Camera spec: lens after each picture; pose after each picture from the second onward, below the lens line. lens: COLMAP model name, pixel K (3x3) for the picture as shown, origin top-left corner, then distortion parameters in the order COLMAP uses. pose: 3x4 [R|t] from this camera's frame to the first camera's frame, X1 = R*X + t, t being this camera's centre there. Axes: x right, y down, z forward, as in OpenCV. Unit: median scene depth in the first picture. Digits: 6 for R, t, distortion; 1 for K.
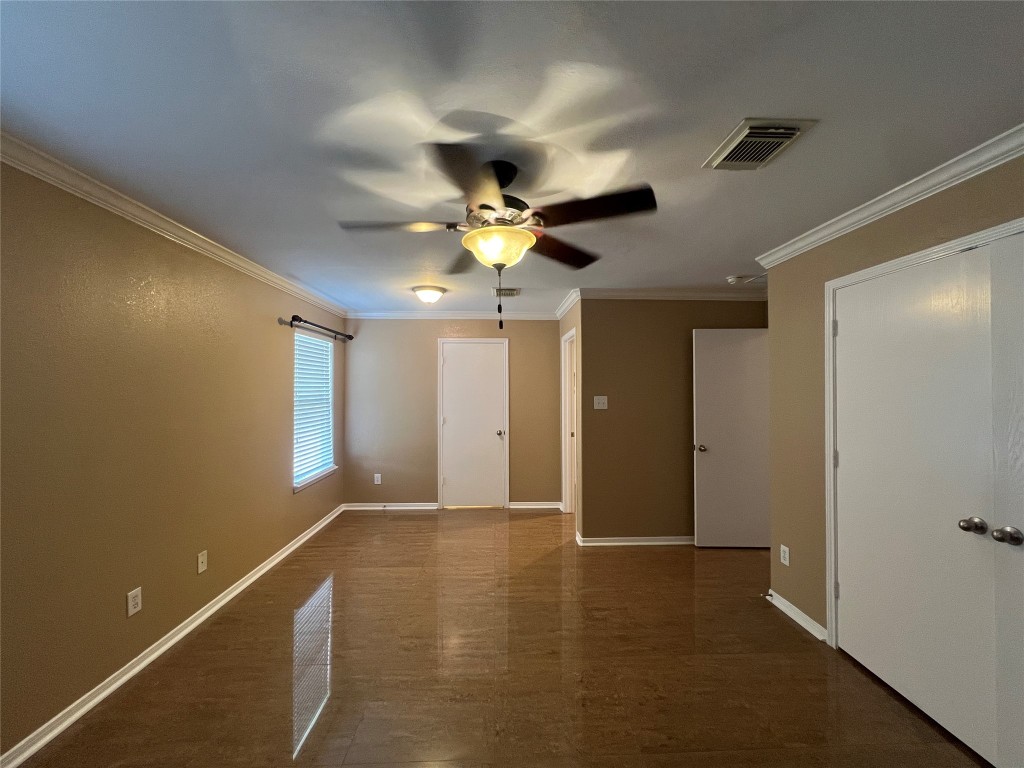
lens RADIAL K [[413.0, 0, 516.9], [0, 413.0, 387.2], [0, 0, 1]] dist [-0.006148, 0.001760]
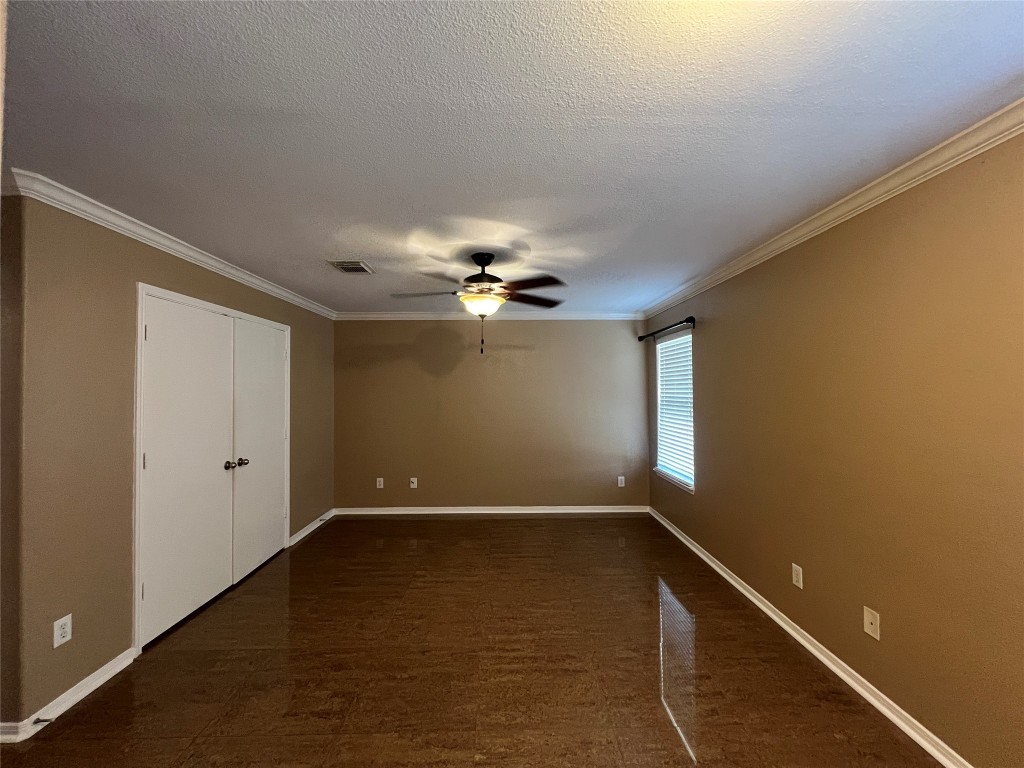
lens RADIAL K [[413.0, 0, 510.1], [0, 413.0, 384.5], [0, 0, 1]] dist [-0.006148, 0.001760]
pose [[-0.999372, 0.004390, 0.035164, -0.151695], [0.003803, 0.999853, -0.016746, 0.005295], [-0.035232, -0.016602, -0.999241, 1.903273]]
